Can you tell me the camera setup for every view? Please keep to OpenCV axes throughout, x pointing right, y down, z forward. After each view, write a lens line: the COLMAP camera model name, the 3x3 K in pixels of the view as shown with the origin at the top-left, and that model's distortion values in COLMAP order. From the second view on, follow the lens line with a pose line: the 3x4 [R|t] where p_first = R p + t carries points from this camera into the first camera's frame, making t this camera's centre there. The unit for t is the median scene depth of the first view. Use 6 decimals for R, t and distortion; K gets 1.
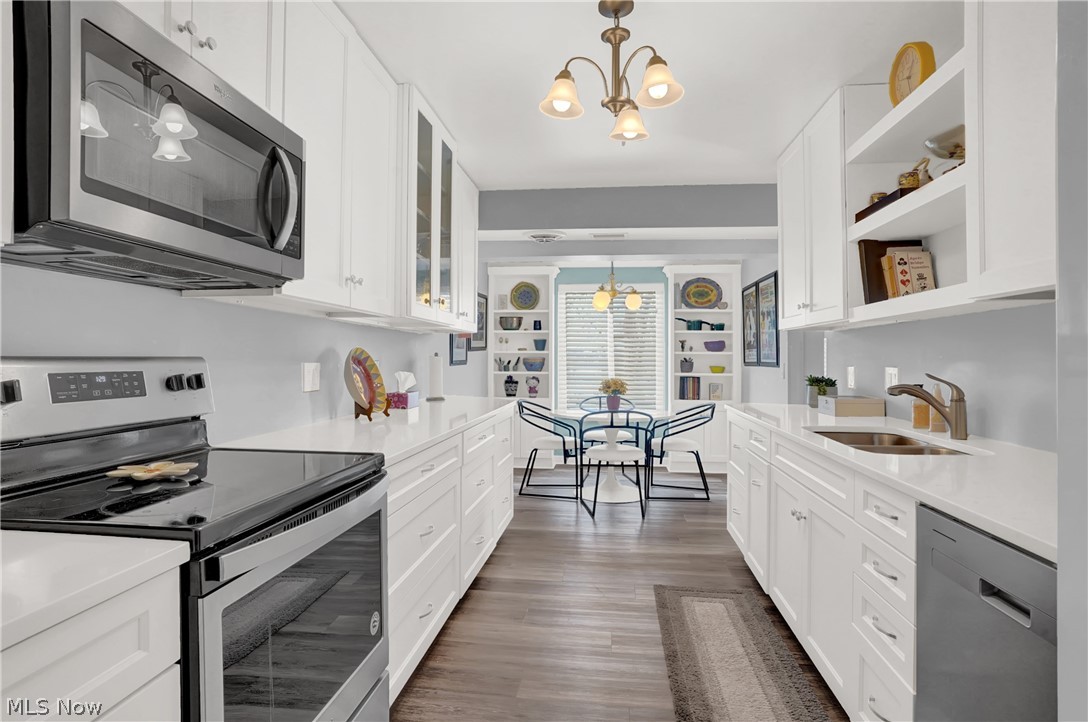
lens RADIAL K [[583.9, 0, 531.2], [0, 583.9, 326.0], [0, 0, 1]] dist [-0.000180, -0.000147]
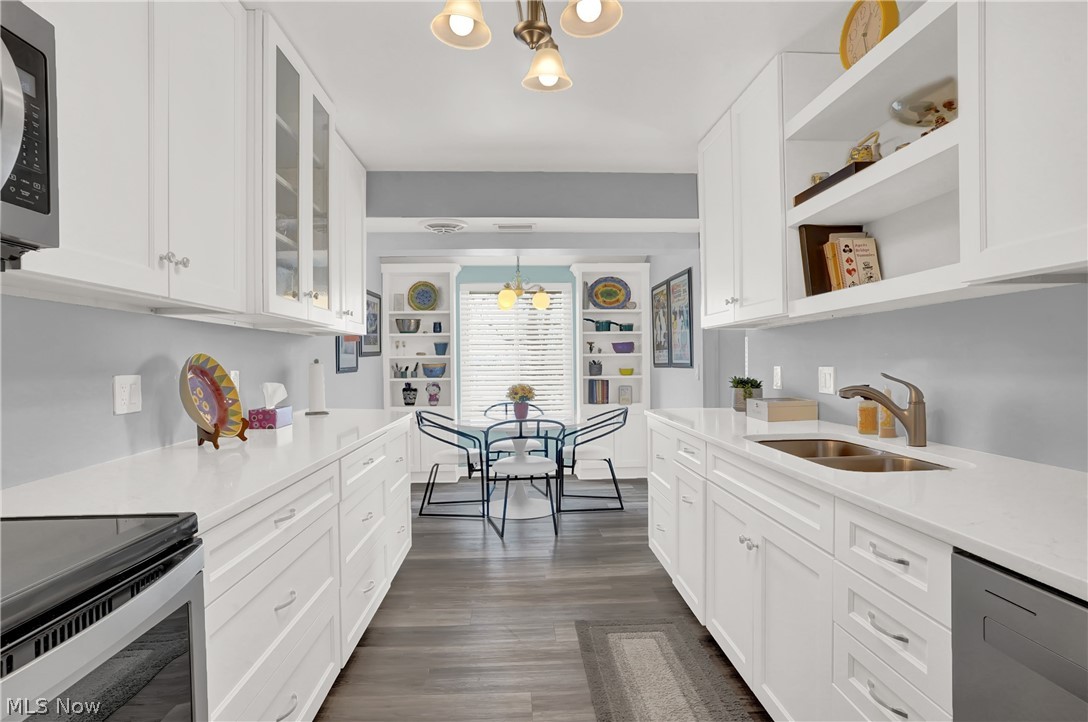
lens RADIAL K [[577.1, 0, 541.3], [0, 577.1, 354.5], [0, 0, 1]] dist [-0.082425, 0.042624]
pose [[0.982830, -0.015148, 0.183893, 0.007596], [0.007443, 0.999068, 0.042518, 0.007164], [-0.184366, -0.040419, 0.982026, 0.142864]]
